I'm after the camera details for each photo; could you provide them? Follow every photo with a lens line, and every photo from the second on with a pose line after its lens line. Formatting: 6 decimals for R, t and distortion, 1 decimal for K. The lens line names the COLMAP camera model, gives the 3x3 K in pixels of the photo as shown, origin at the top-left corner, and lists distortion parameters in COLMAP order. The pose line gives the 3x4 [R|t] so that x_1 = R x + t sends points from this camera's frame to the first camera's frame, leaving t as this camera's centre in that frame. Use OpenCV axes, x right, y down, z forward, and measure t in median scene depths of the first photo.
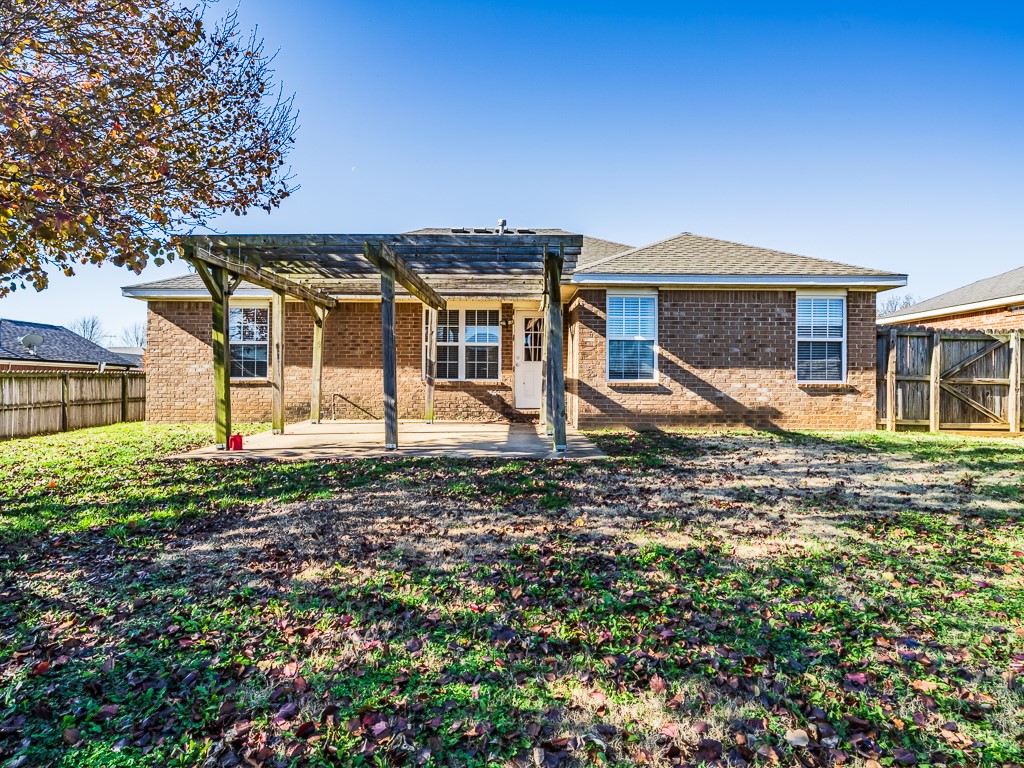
lens RADIAL K [[599.5, 0, 513.2], [0, 599.5, 387.2], [0, 0, 1]] dist [-0.005898, 0.000250]
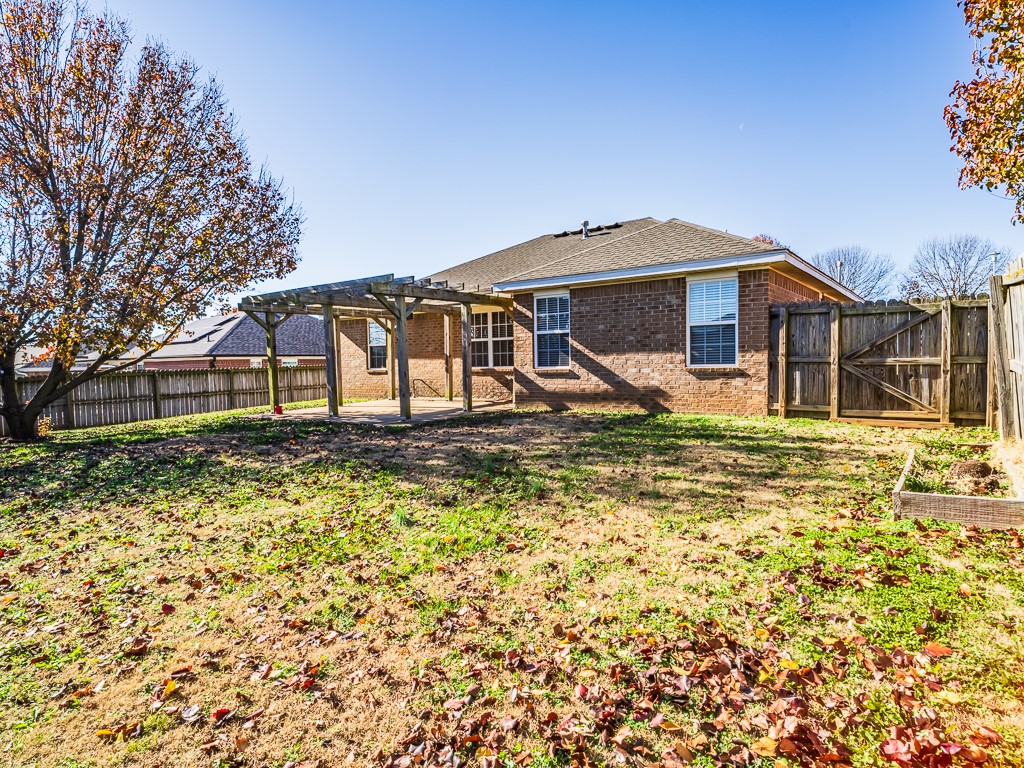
lens RADIAL K [[599.5, 0, 514.1], [0, 599.5, 384.6], [0, 0, 1]] dist [-0.005898, 0.000250]
pose [[0.800237, -0.000486, -0.599683, 0.853504], [0.023586, 0.999251, 0.030664, -0.015688], [0.599219, -0.038683, 0.799650, 0.000132]]
